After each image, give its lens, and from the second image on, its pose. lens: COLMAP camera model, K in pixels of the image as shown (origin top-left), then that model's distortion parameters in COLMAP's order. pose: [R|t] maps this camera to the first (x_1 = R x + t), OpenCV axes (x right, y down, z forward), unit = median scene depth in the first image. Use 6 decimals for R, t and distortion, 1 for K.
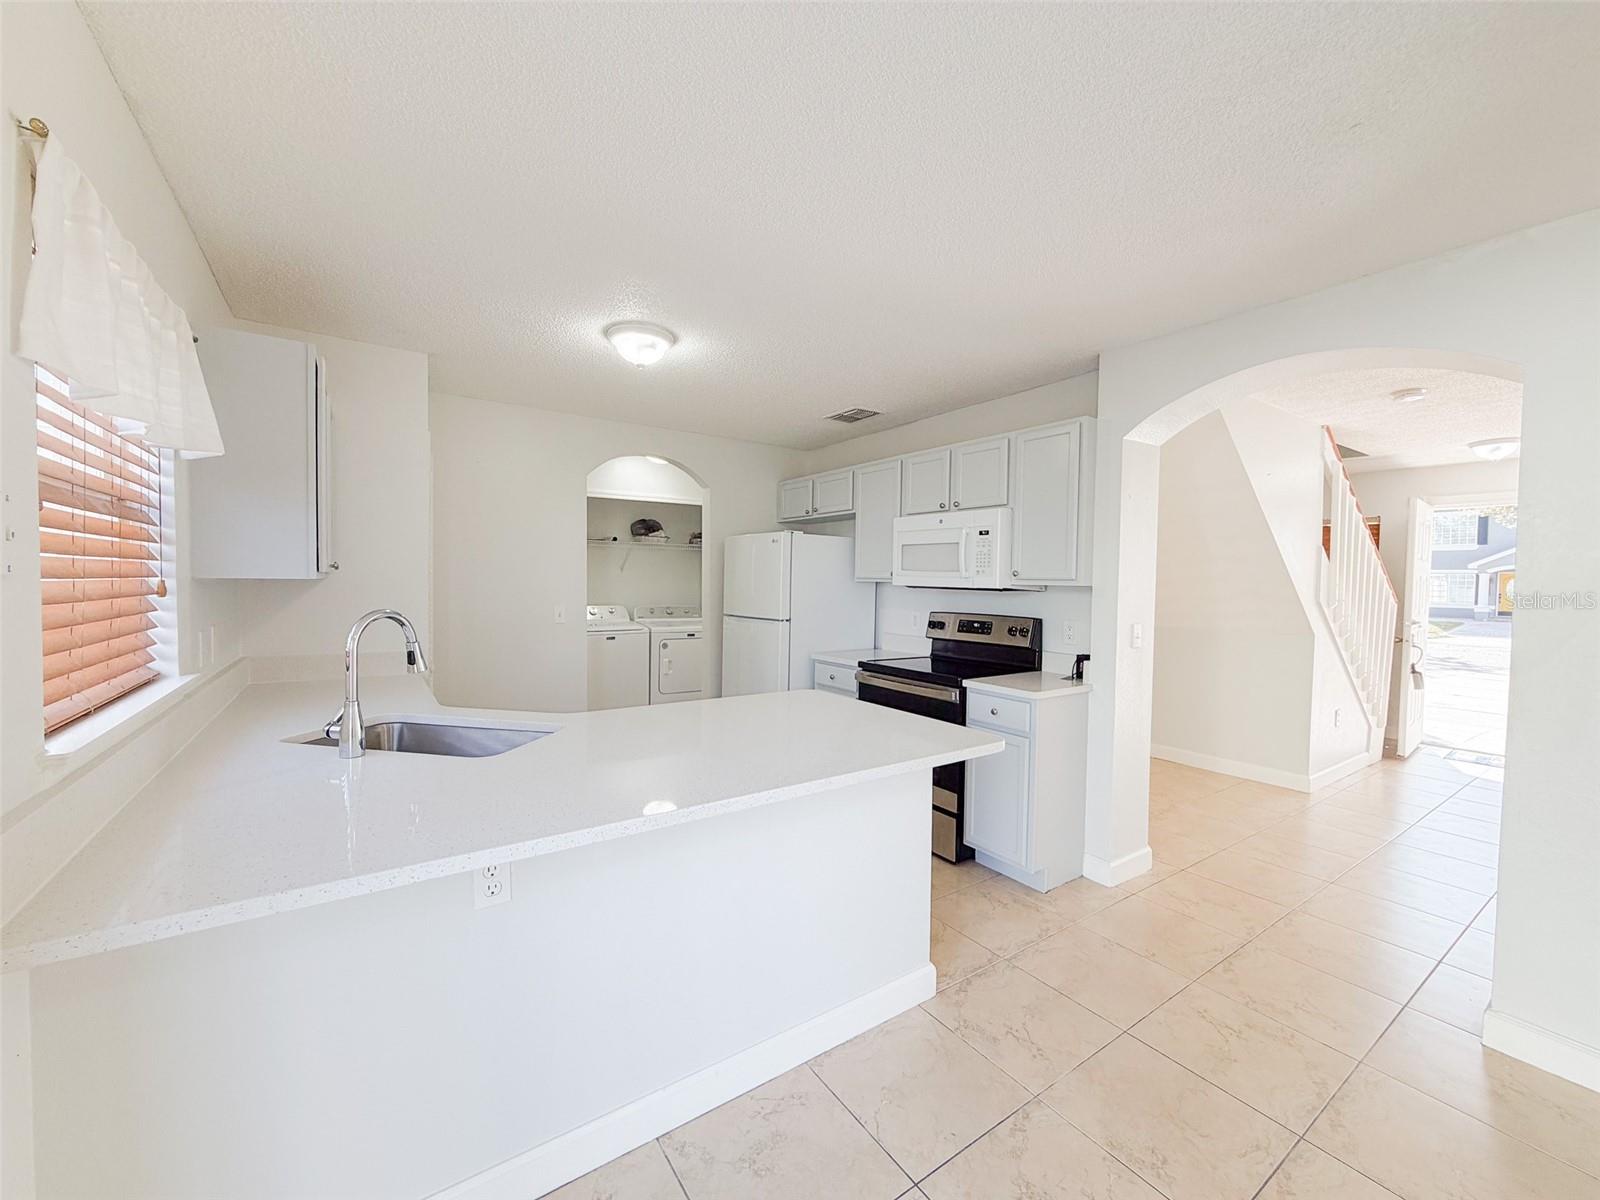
lens RADIAL K [[634.5, 0, 797.0], [0, 634.5, 598.2], [0, 0, 1]] dist [0.000078, -0.000169]
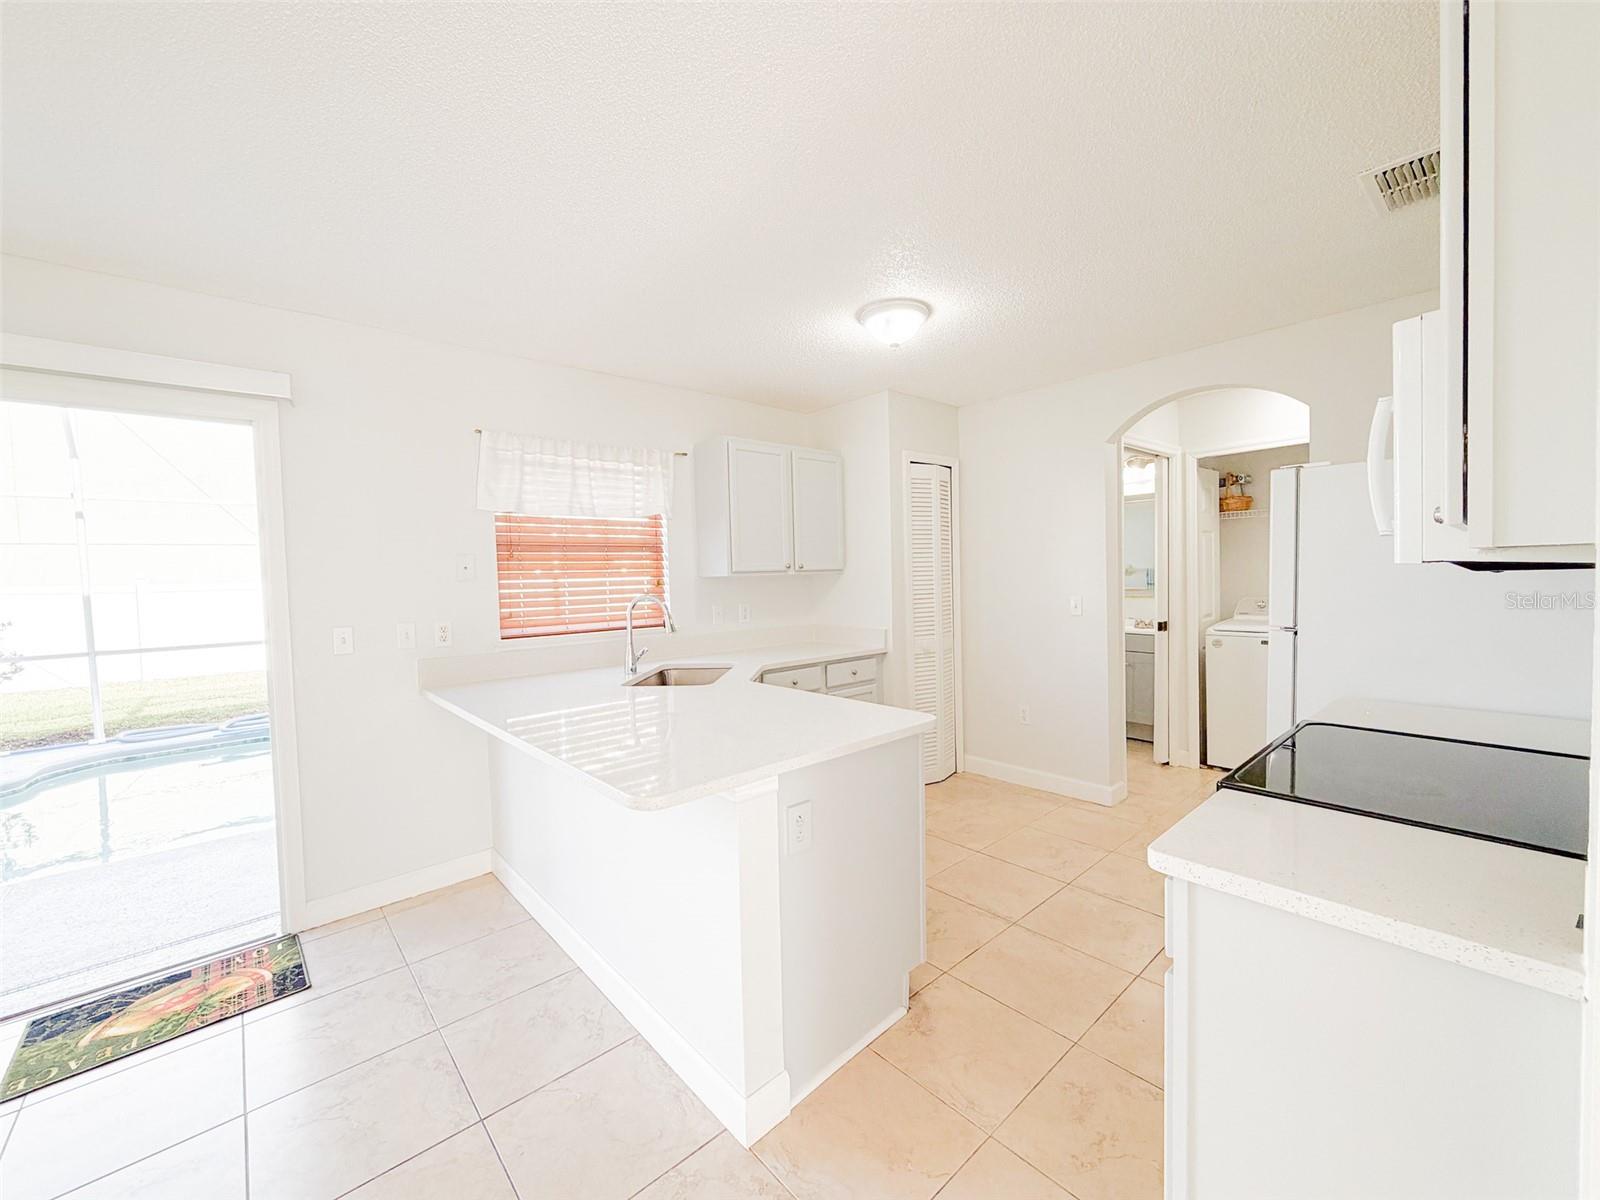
lens RADIAL K [[636.0, 0, 794.7], [0, 636.0, 600.0], [0, 0, 1]] dist [0.000203, 0.000106]
pose [[0.122867, 0.023180, -0.992152, 0.517557], [-0.000074, 0.999727, 0.023347, -0.003438], [0.992423, -0.002795, 0.122835, 0.546084]]
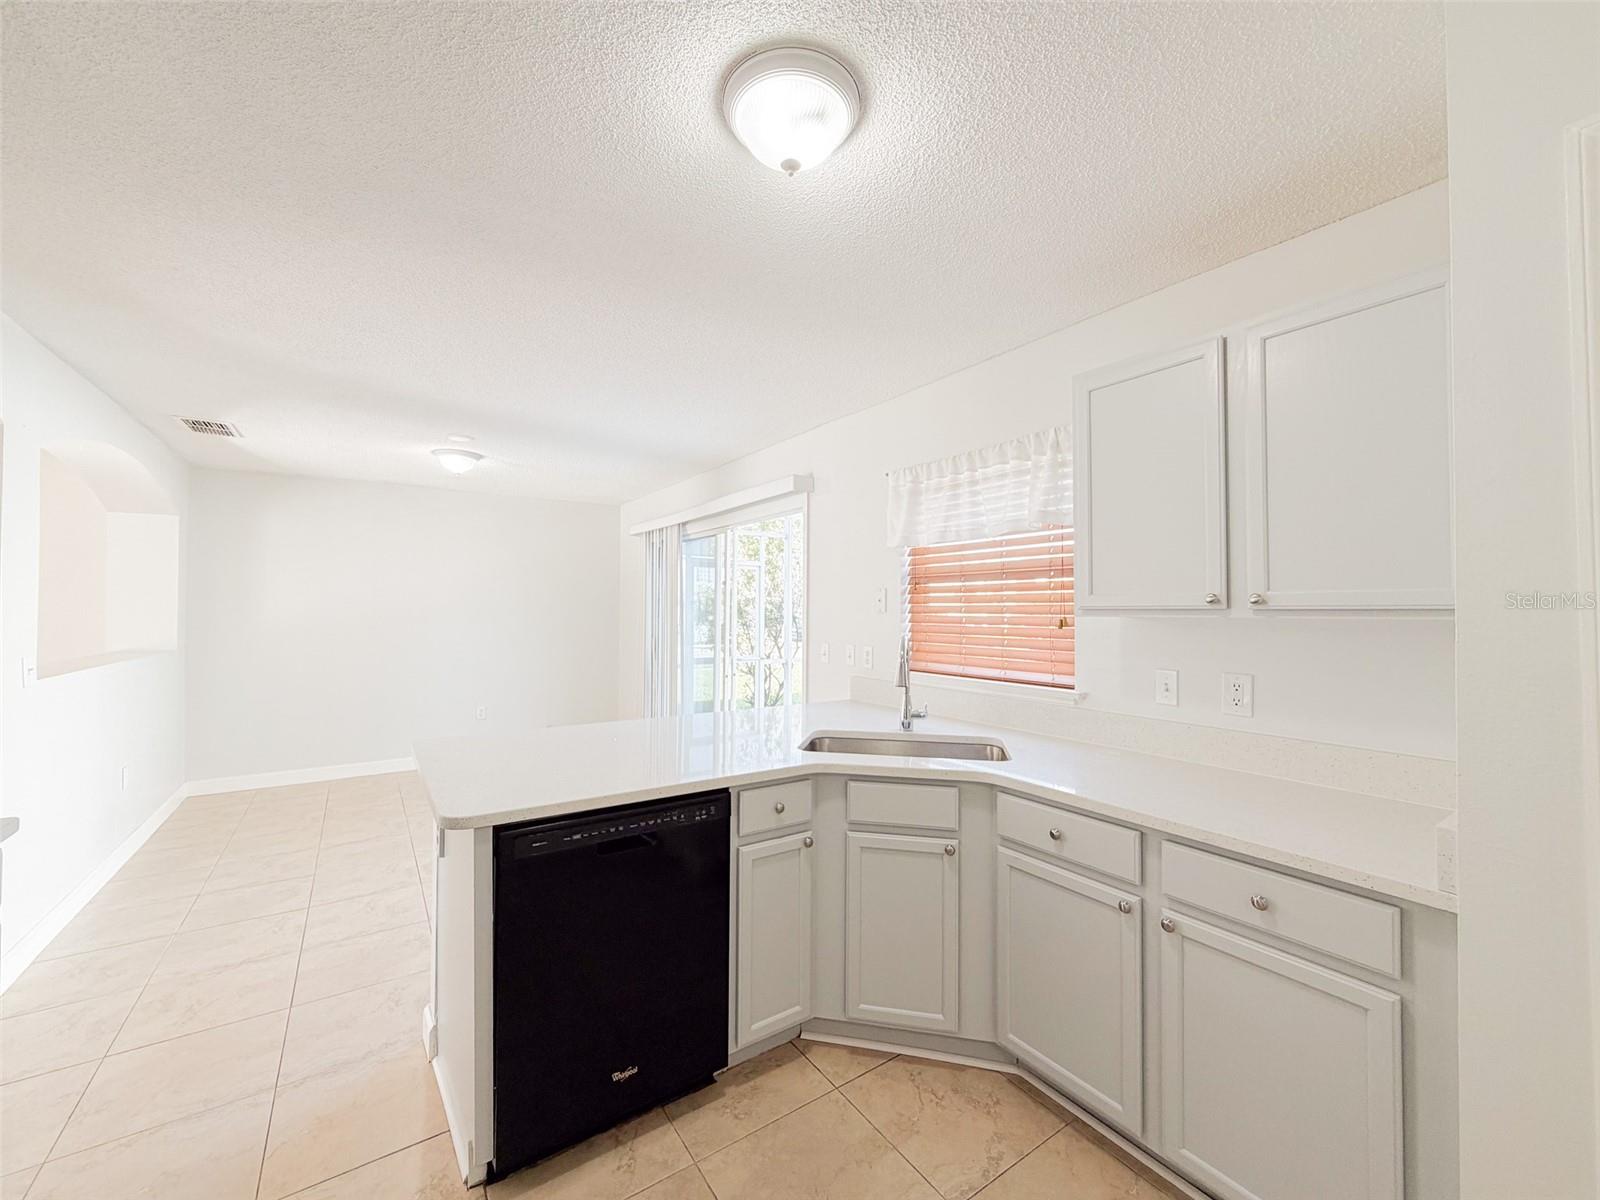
lens RADIAL K [[636.1, 0, 800.0], [0, 636.1, 600.0], [0, 0, 1]] dist [0.000569, -0.000031]
pose [[-0.999848, -0.017278, -0.002474, -0.192439], [-0.017305, 0.999786, 0.011343, -0.032986], [0.002278, 0.011384, -0.999933, 1.105710]]
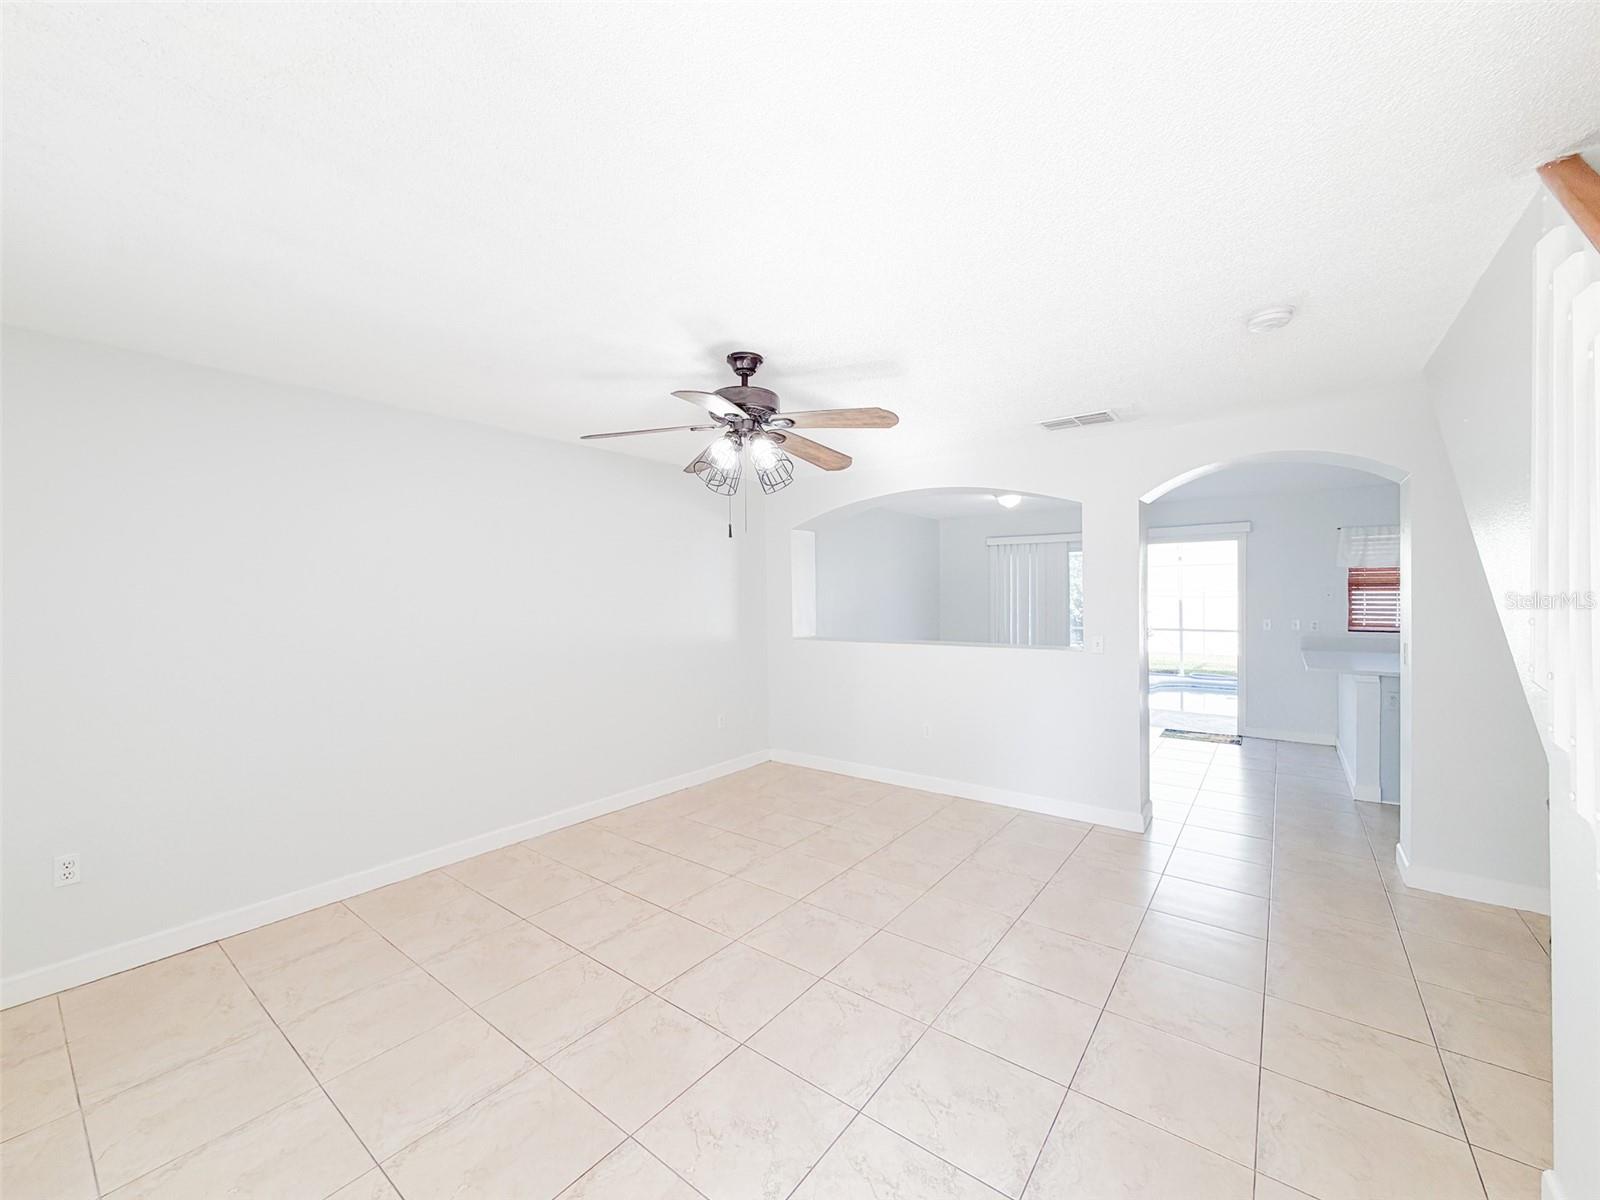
lens RADIAL K [[637.5, 0, 794.6], [0, 637.5, 598.4], [0, 0, 1]] dist [0.000763, -0.000047]
pose [[-0.950079, -0.006128, -0.311948, 1.497595], [-0.015384, 0.999511, 0.027220, -0.039541], [0.311629, 0.030660, -0.949709, 1.366137]]
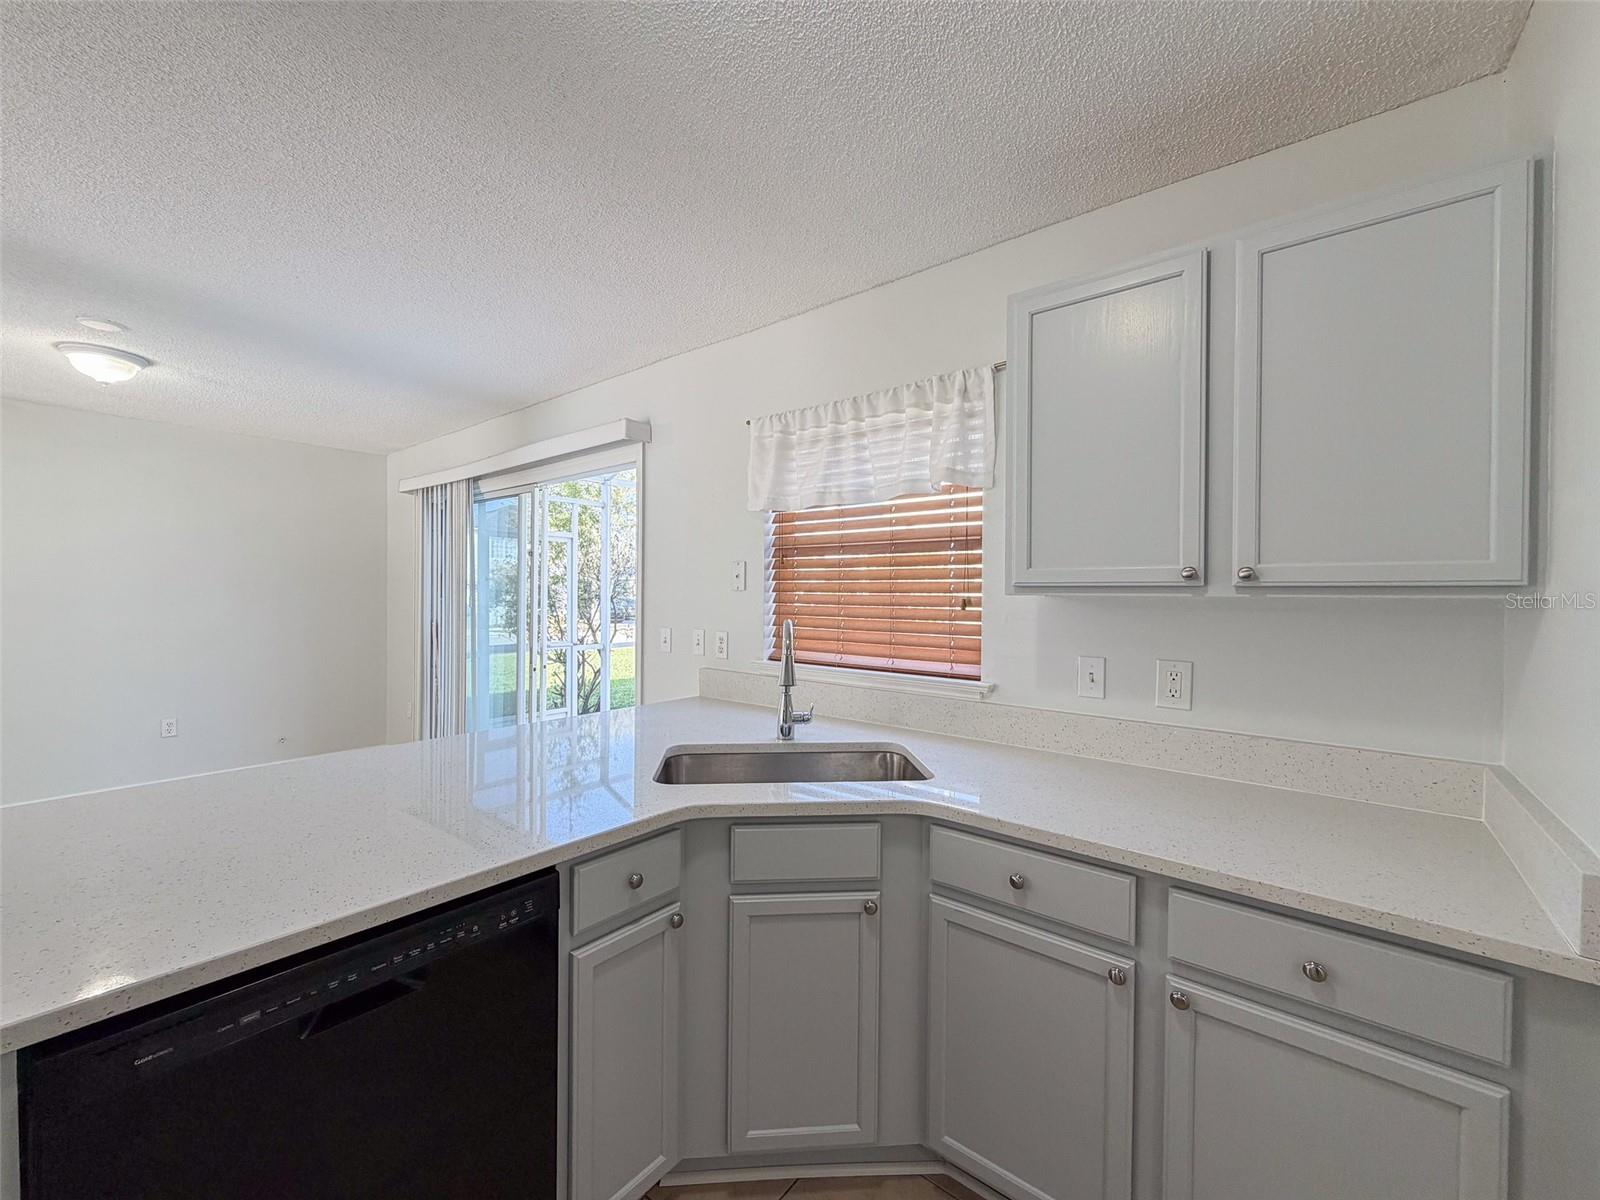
lens RADIAL K [[634.5, 0, 797.0], [0, 634.5, 598.2], [0, 0, 1]] dist [0.000078, -0.000169]
pose [[-0.957773, -0.018050, -0.286958, -0.163209], [-0.028731, 0.999041, 0.033055, -0.025167], [0.286086, 0.039904, -0.957373, 0.943887]]
